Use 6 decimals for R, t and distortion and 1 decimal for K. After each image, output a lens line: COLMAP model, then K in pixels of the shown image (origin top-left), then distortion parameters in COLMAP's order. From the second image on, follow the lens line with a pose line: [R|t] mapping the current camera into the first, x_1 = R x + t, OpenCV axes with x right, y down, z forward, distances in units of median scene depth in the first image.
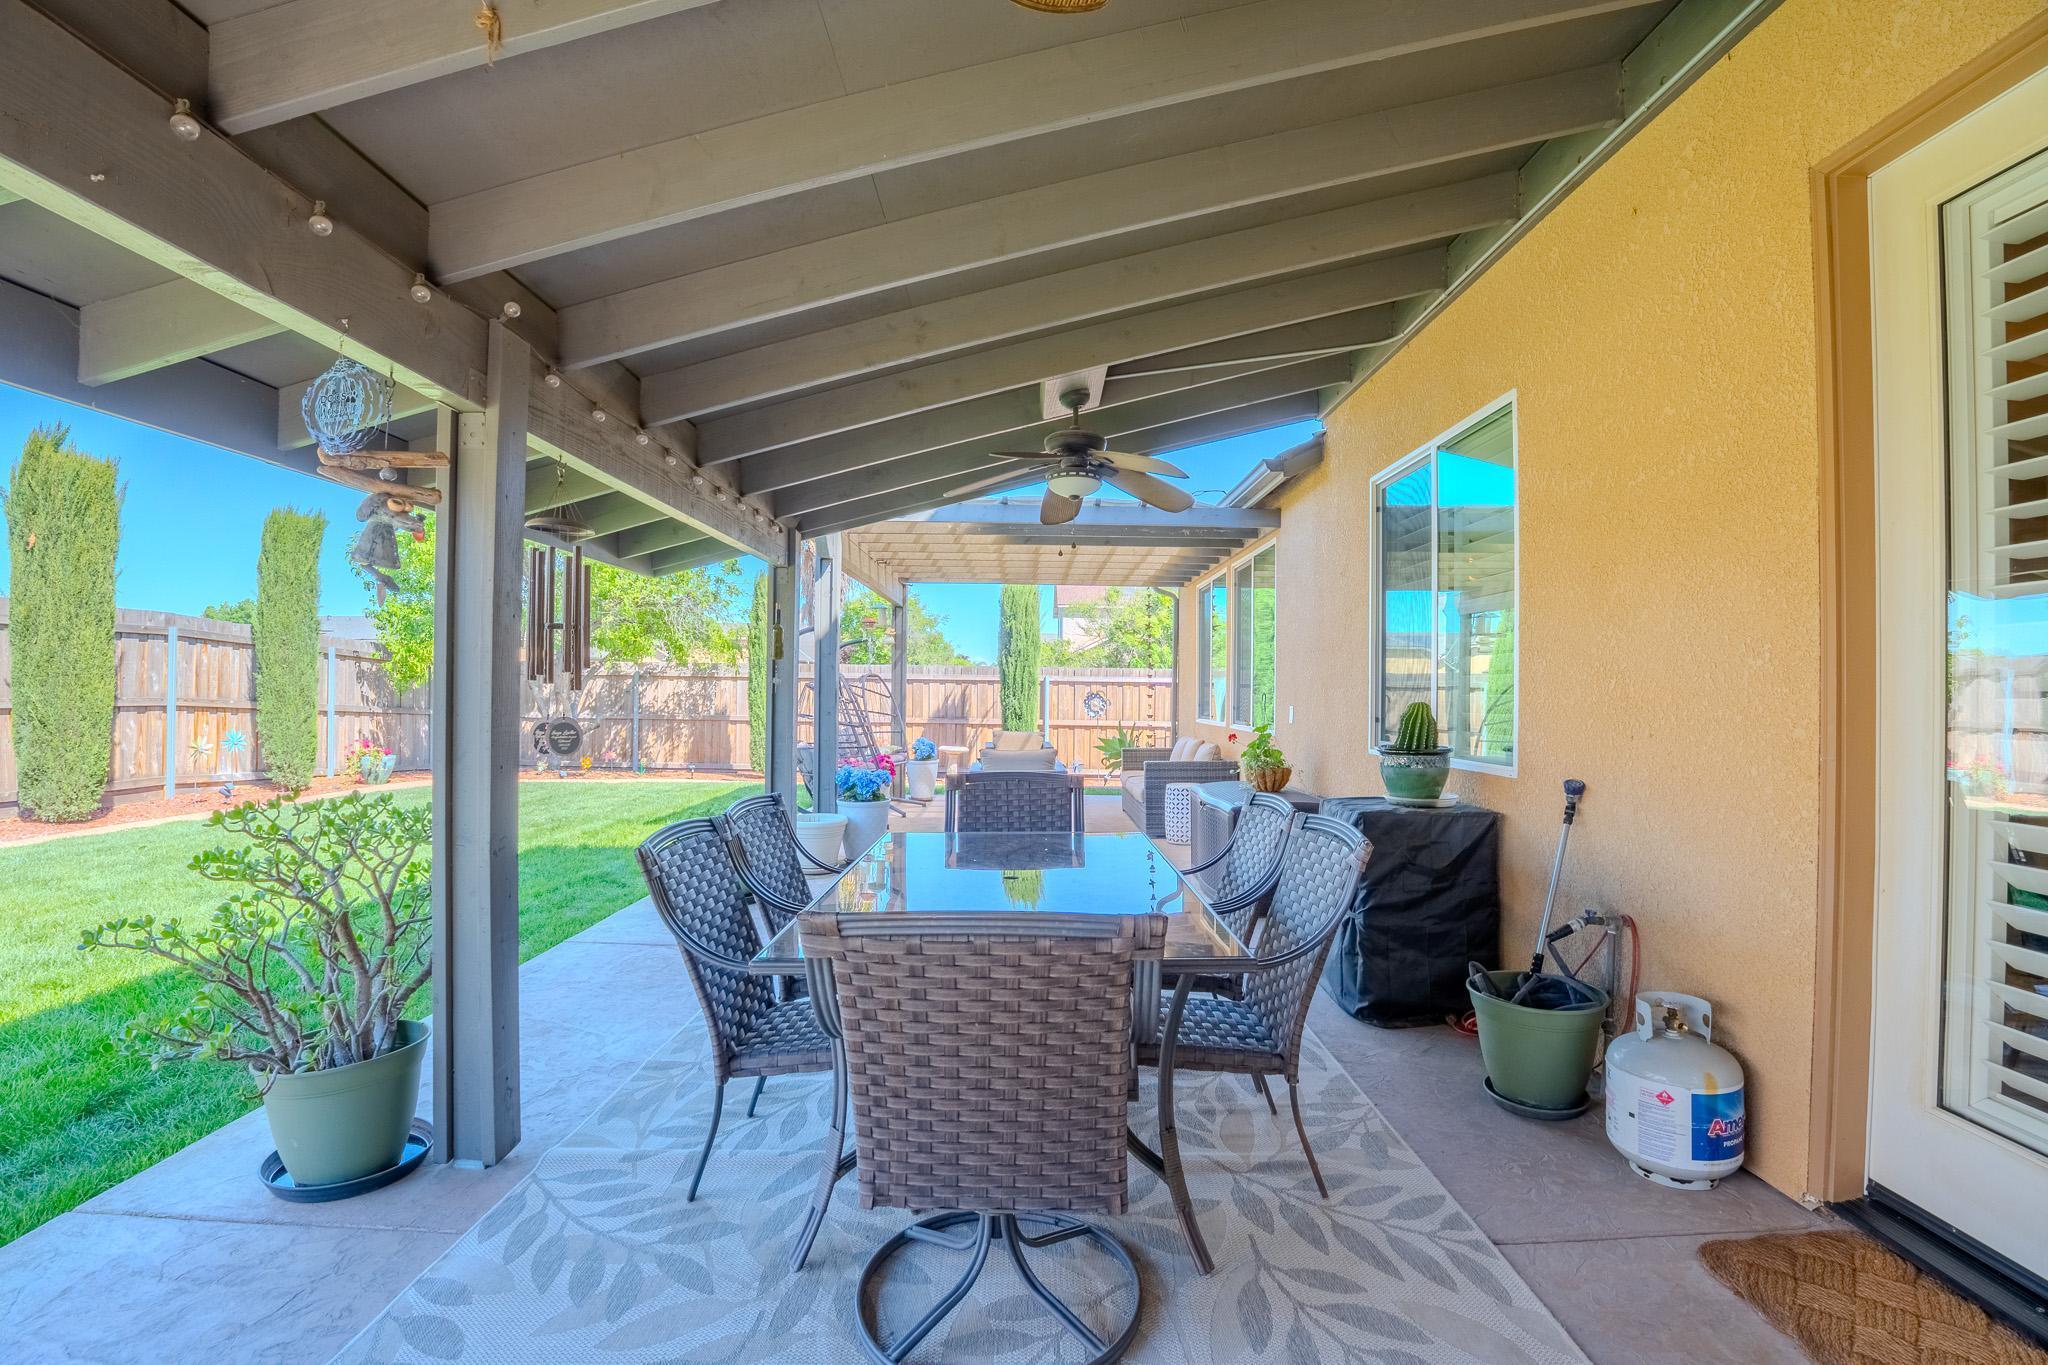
lens RADIAL K [[917.1, 0, 1015.0], [0, 917.1, 683.0], [0, 0, 1]] dist [-0.067486, 0.014020]
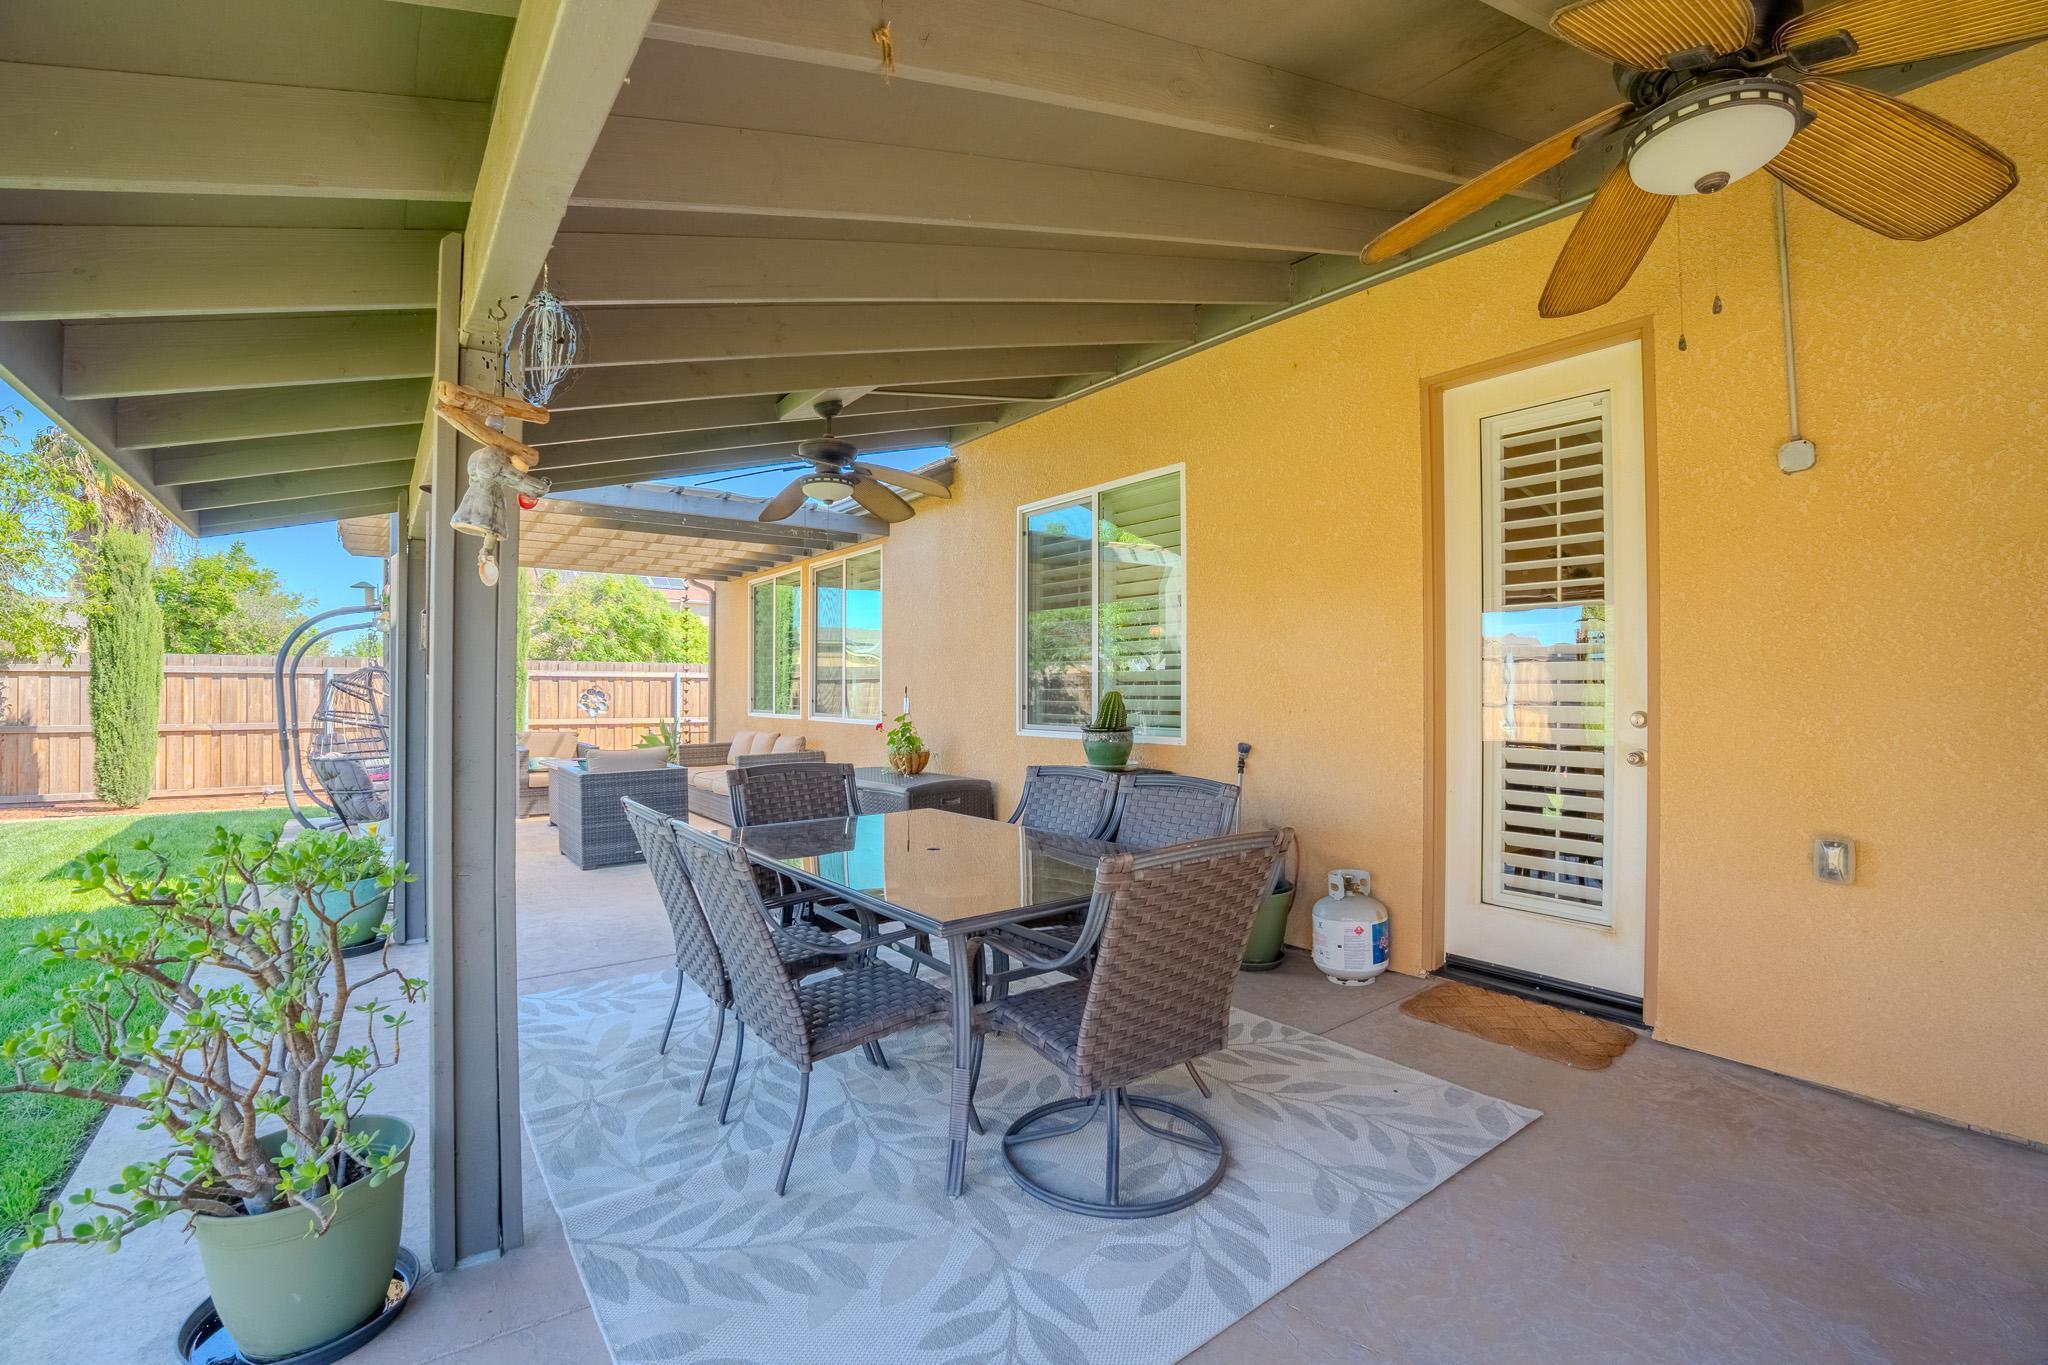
lens RADIAL K [[917.1, 0, 1035.6], [0, 917.1, 683.4], [0, 0, 1]] dist [-0.067486, 0.014020]
pose [[0.793841, -0.007085, 0.608085, -0.442489], [0.002754, 0.999964, 0.008055, -0.001259], [-0.608120, -0.004720, 0.793831, 0.017535]]
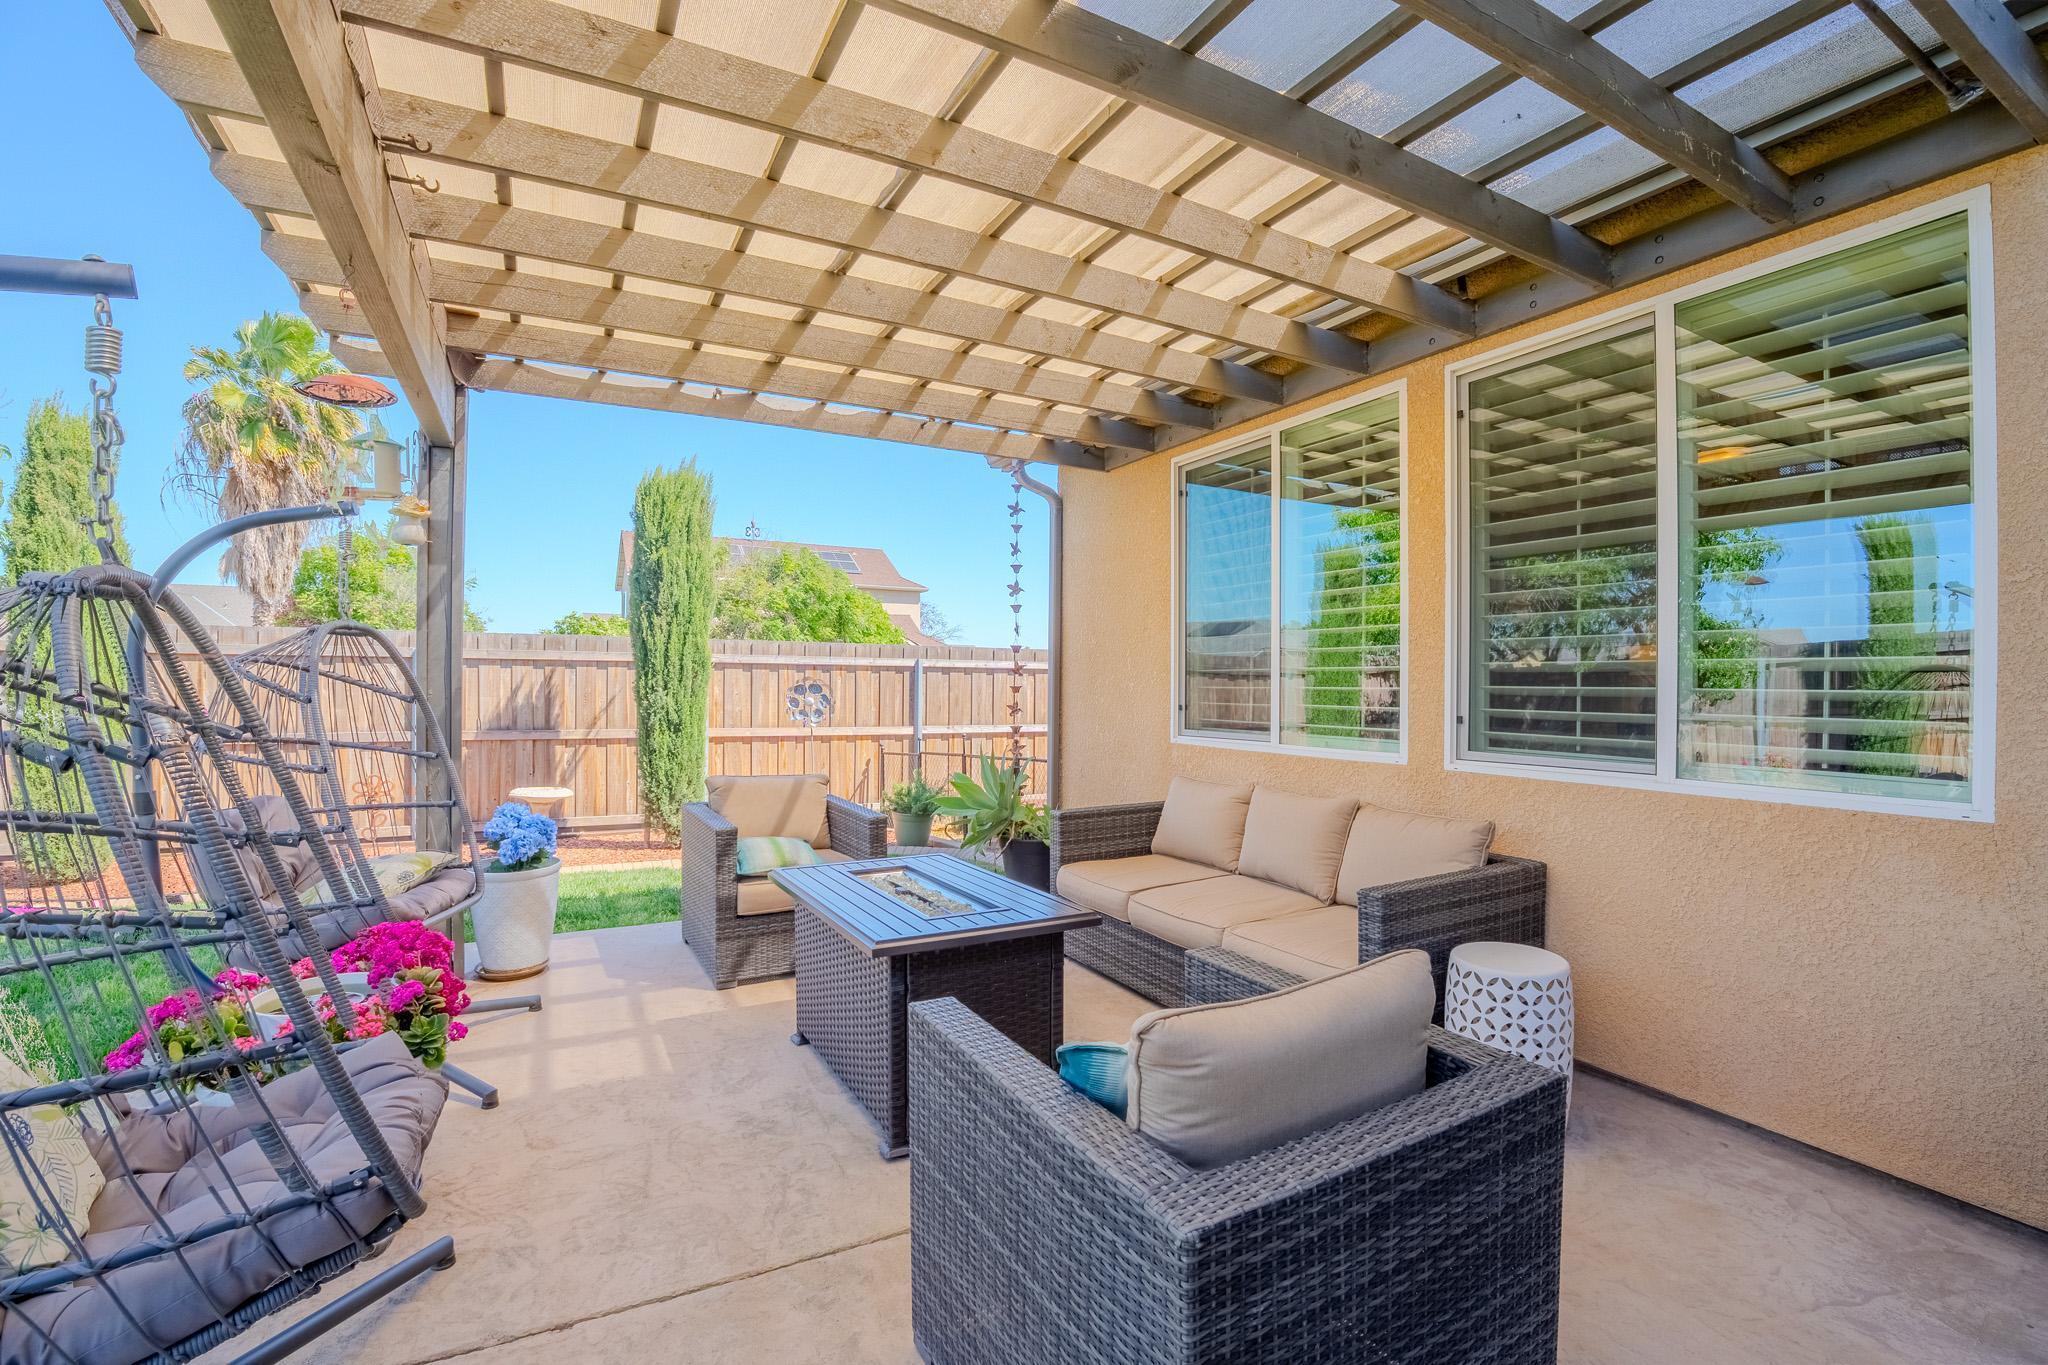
lens RADIAL K [[917.1, 0, 1035.6], [0, 917.1, 684.2], [0, 0, 1]] dist [-0.067486, 0.014020]
pose [[0.875571, -0.004624, 0.483066, -0.261569], [-0.002466, 0.999898, 0.014040, 0.014062], [-0.483082, -0.013485, 0.875471, 1.667889]]
